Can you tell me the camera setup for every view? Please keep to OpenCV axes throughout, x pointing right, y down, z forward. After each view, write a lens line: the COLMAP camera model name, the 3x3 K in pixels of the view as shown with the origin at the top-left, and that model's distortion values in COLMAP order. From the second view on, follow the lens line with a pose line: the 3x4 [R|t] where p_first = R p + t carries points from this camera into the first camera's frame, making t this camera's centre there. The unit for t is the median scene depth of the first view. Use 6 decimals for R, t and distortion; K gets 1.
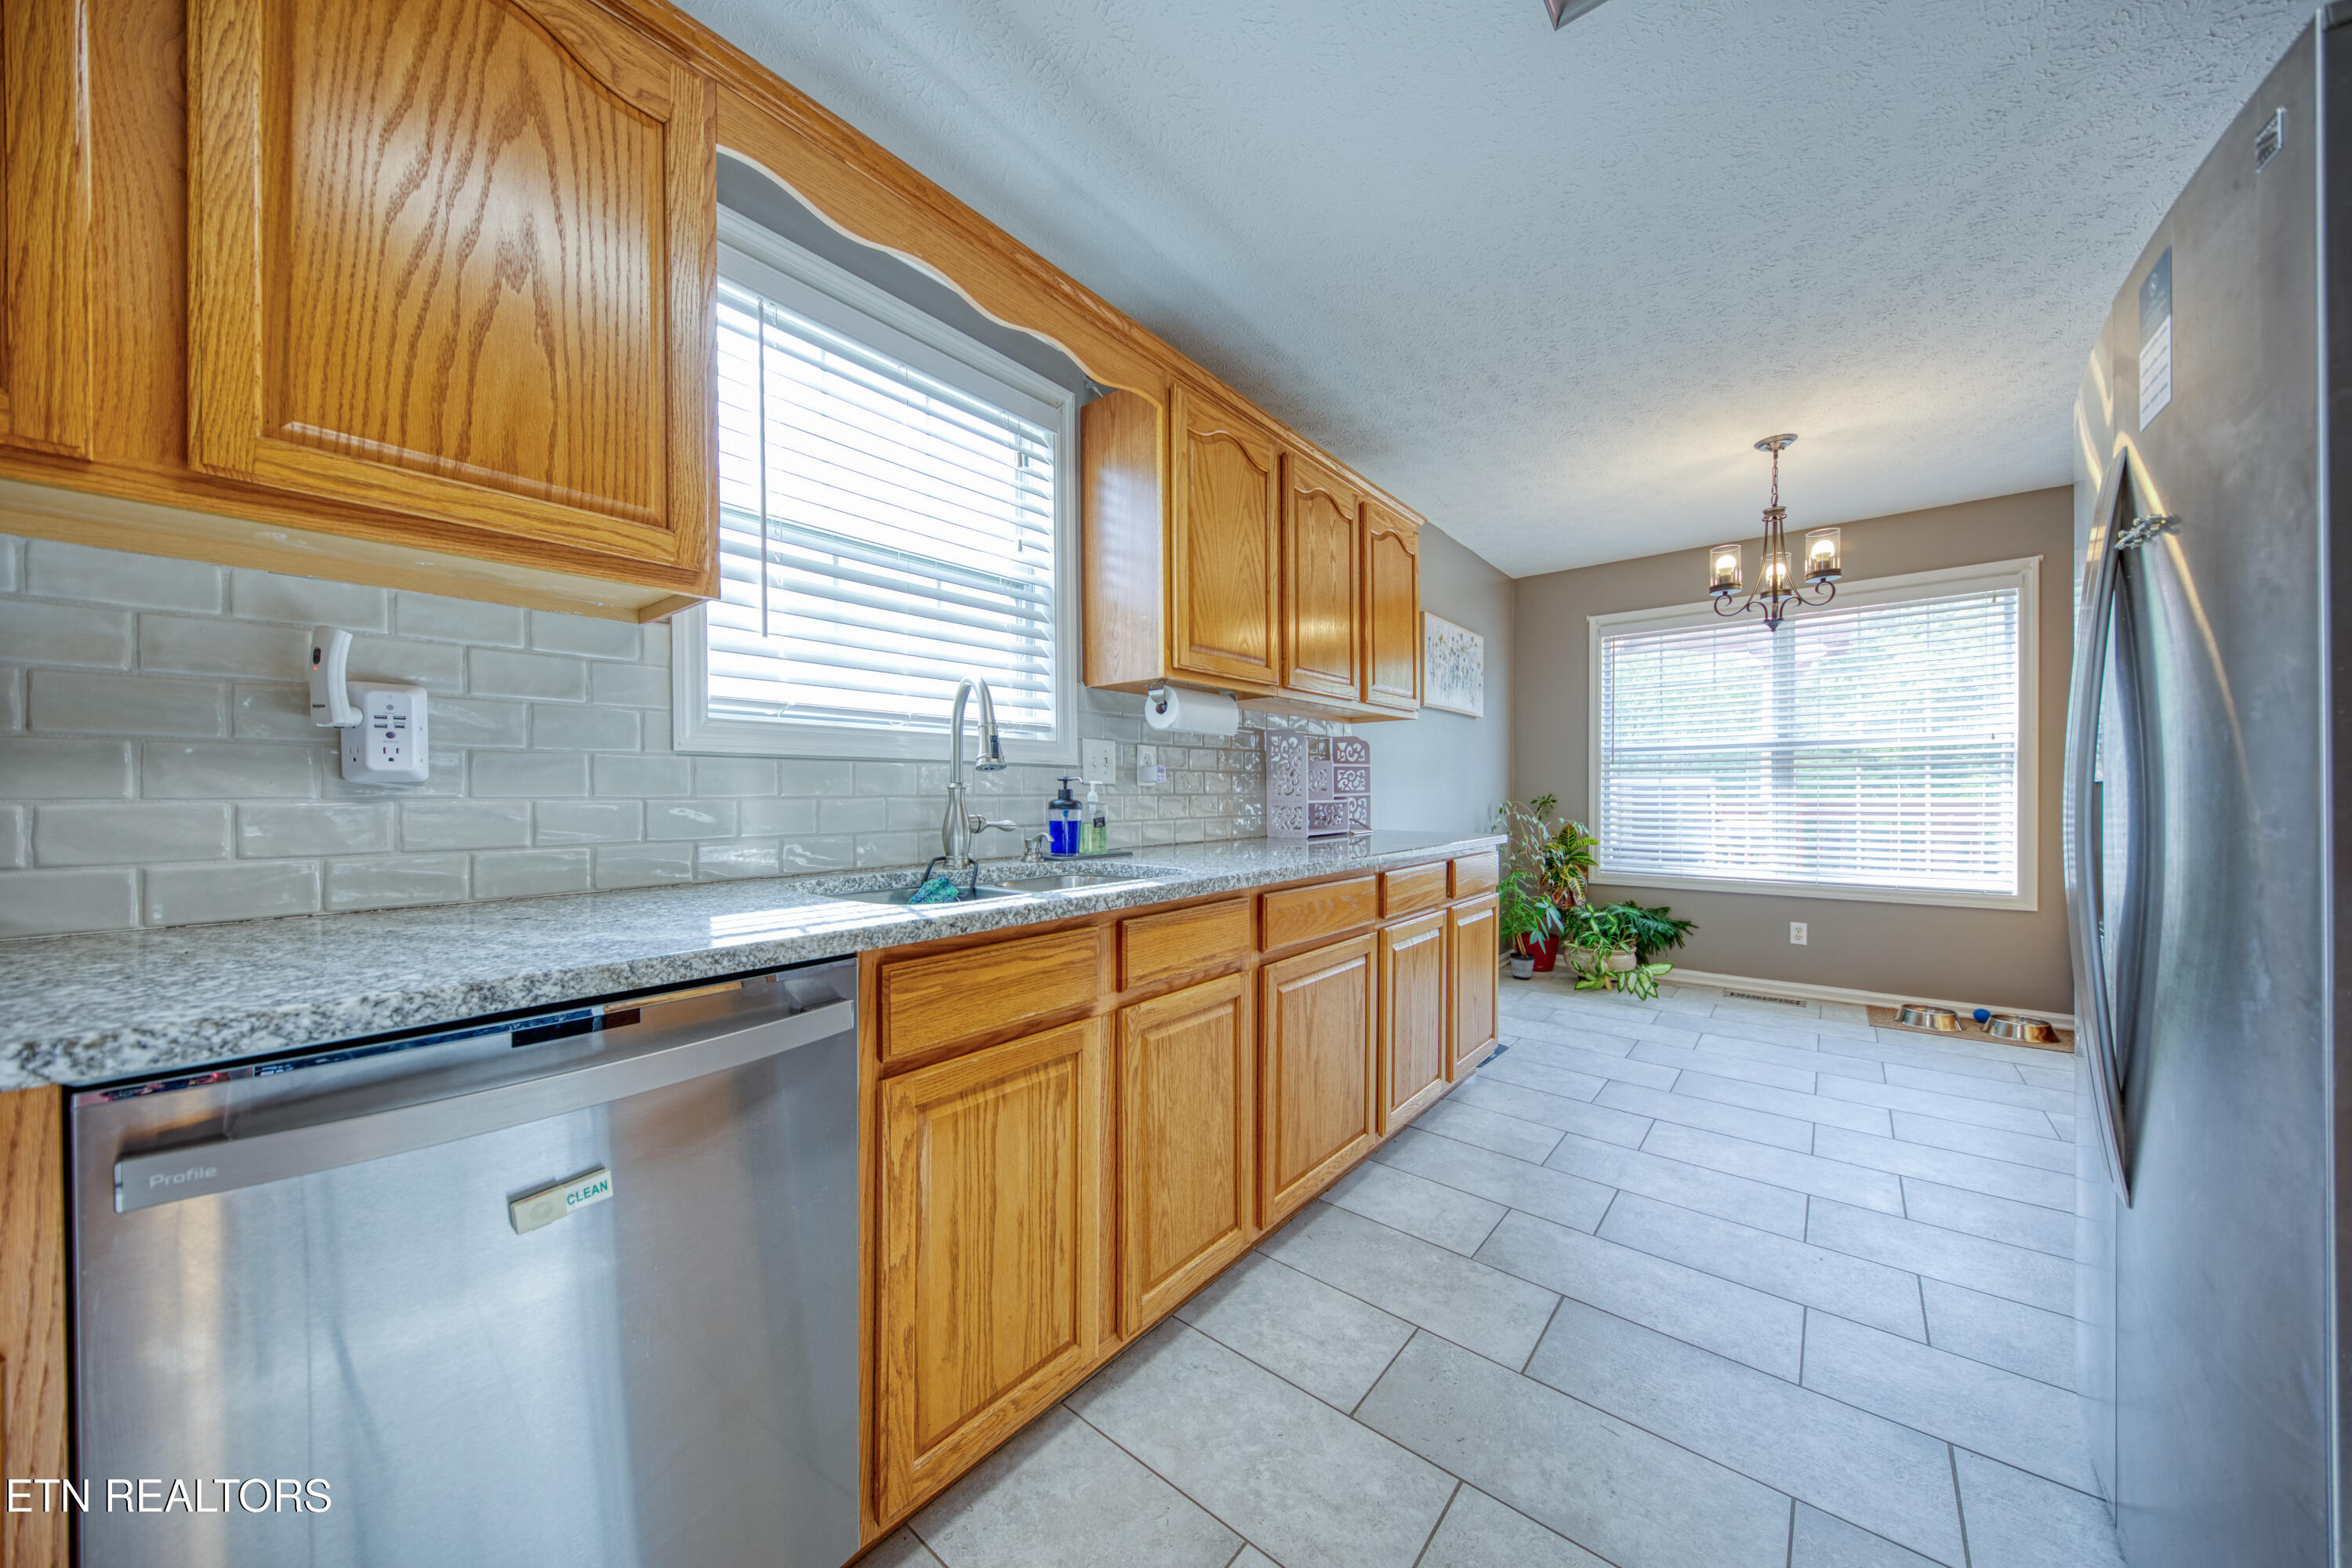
lens RADIAL K [[816.7, 0, 1185.4], [0, 816.7, 794.0], [0, 0, 1]] dist [0.013072, -0.003332]
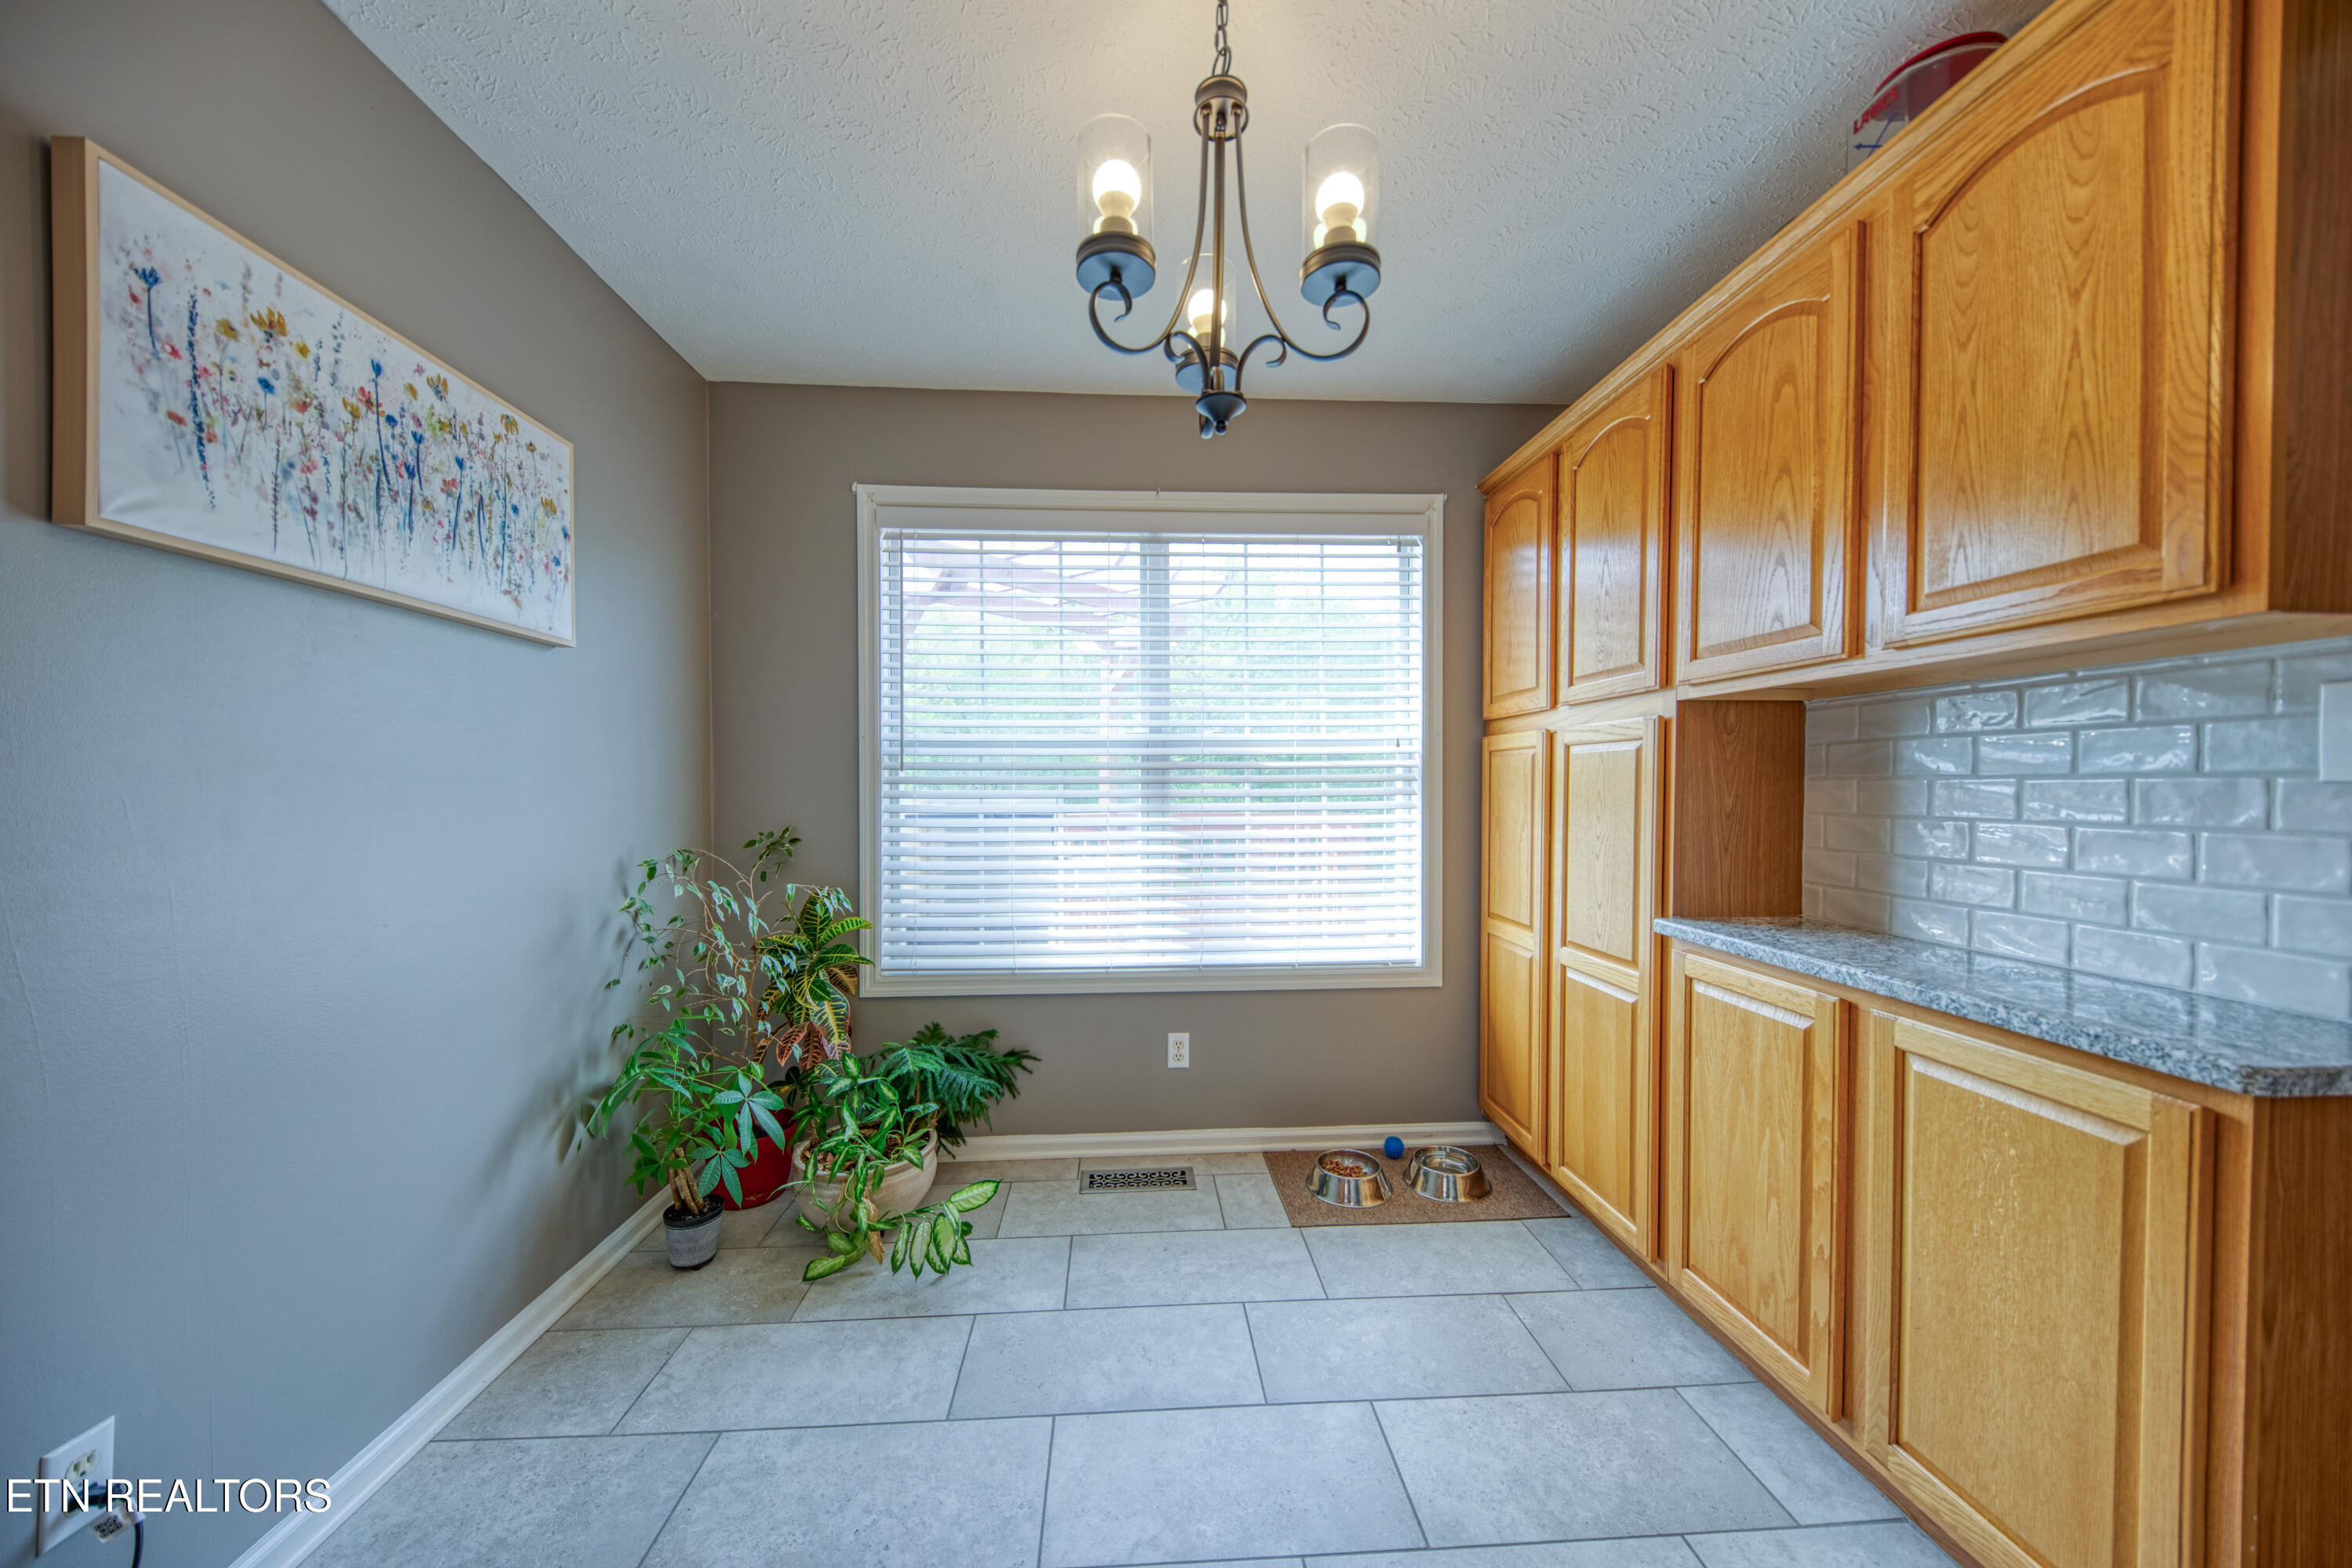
lens RADIAL K [[816.7, 0, 1185.4], [0, 816.7, 794.0], [0, 0, 1]] dist [0.013072, -0.003332]
pose [[0.735141, -0.002435, 0.677910, 0.333876], [0.002726, 0.999996, 0.000636, -0.023913], [-0.677908, 0.001380, 0.735145, 0.545631]]
